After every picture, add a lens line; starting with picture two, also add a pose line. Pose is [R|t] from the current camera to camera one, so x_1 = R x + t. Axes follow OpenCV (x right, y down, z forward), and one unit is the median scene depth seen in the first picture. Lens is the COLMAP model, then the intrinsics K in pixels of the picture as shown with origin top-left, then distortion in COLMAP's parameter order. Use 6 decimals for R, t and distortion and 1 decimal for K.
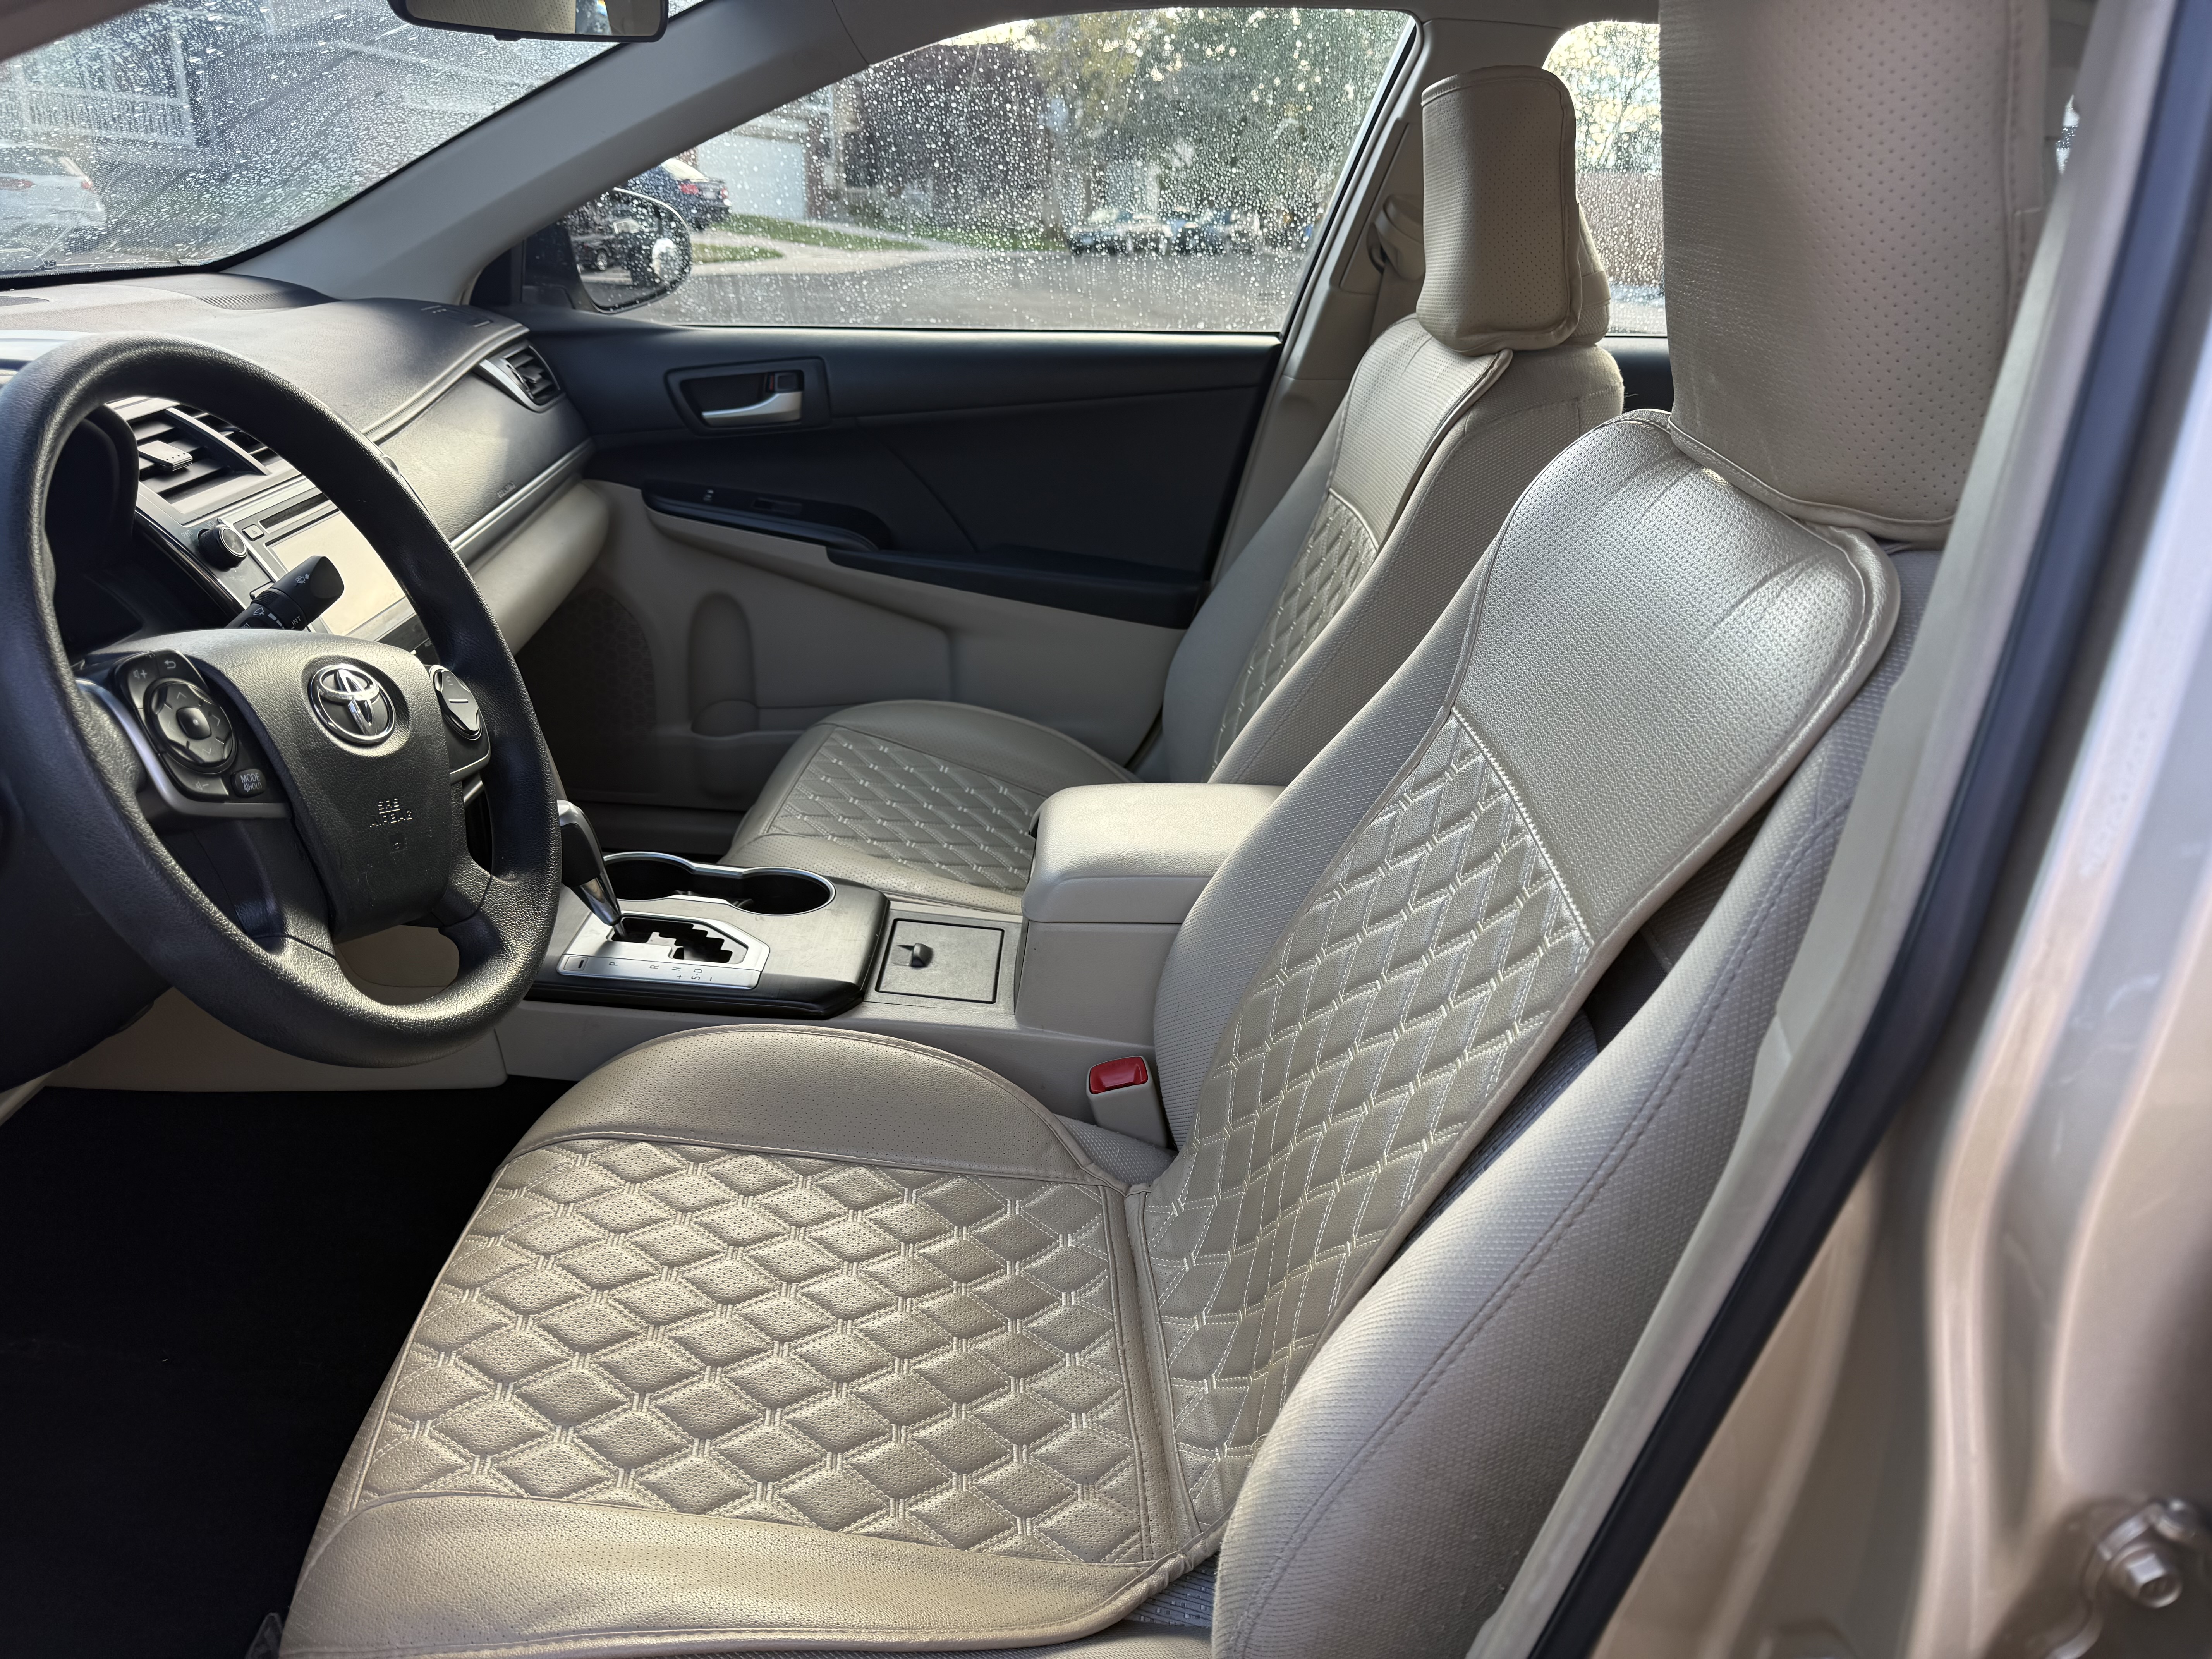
lens RADIAL K [[1524.9, 0, 1106.0], [0, 1524.9, 829.5], [0, 0, 1]] dist [-0.001214, -0.048657]
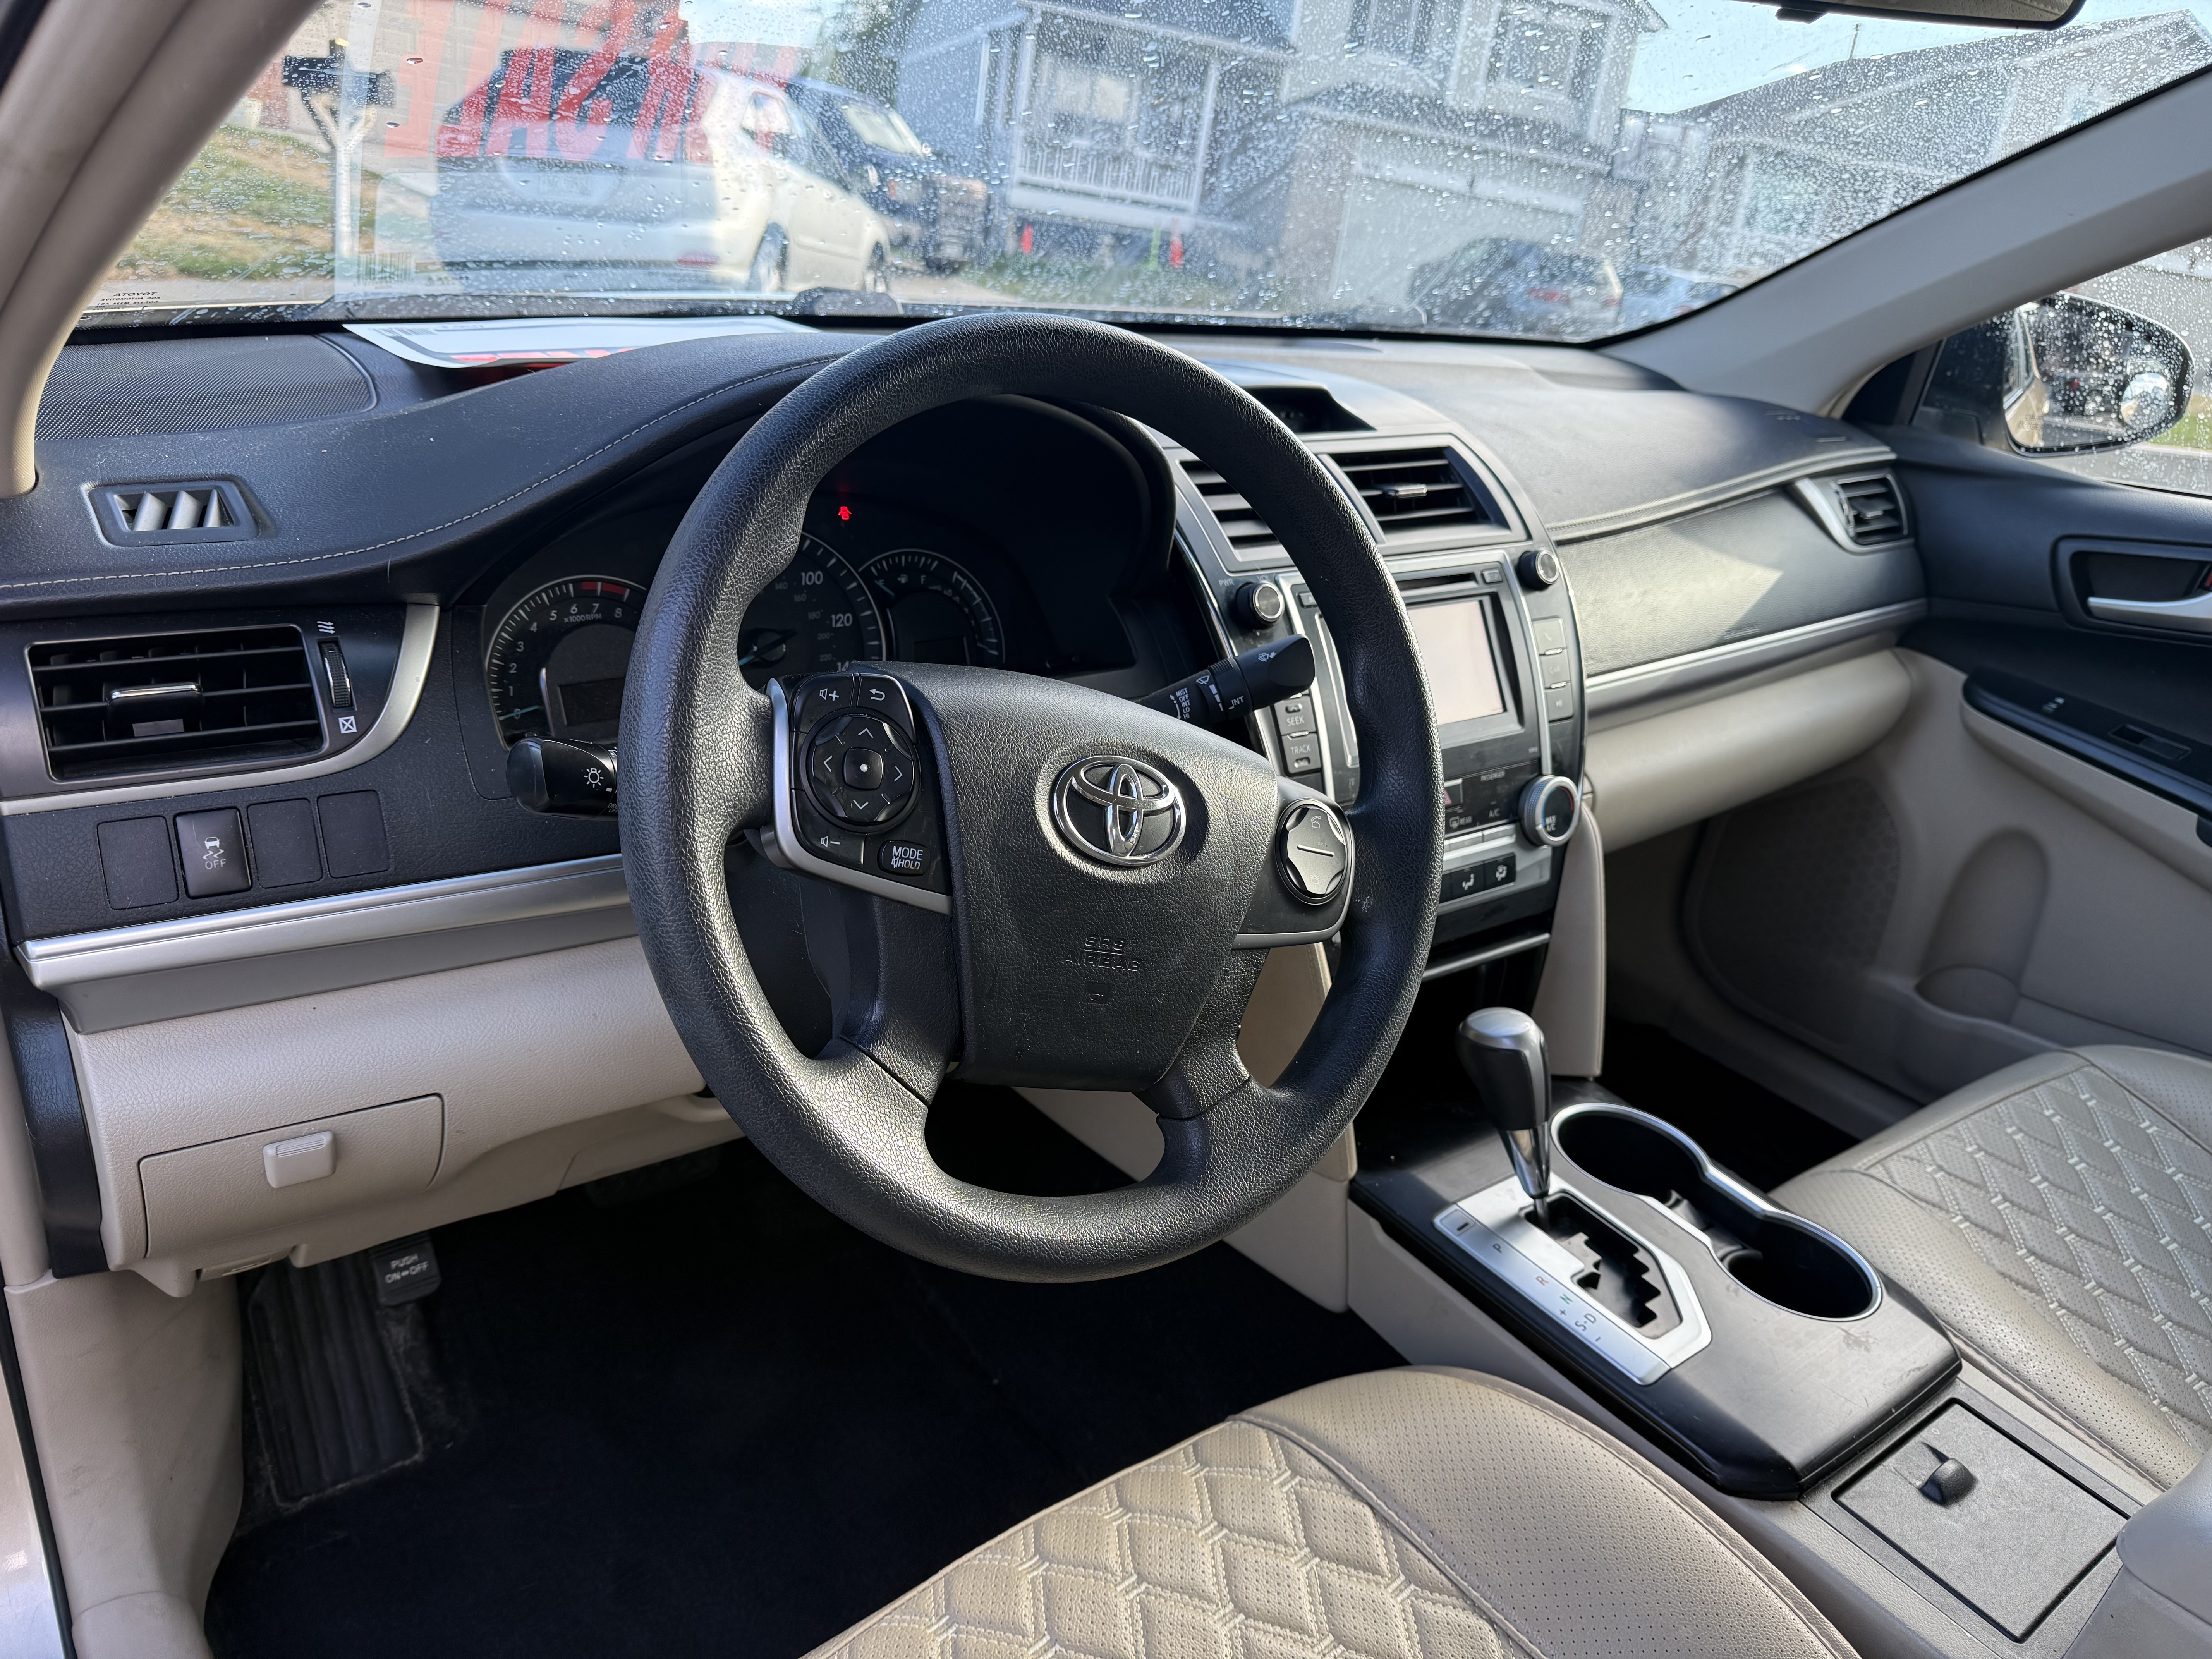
lens RADIAL K [[1556.3, 0, 1106.0], [0, 1556.3, 829.5], [0, 0, 1]] dist [-0.006417, -0.004397]
pose [[0.603546, 0.300775, -0.738422, 0.041632], [-0.368107, 0.926626, 0.076564, -0.064193], [0.707269, 0.225608, 0.669979, 0.232240]]
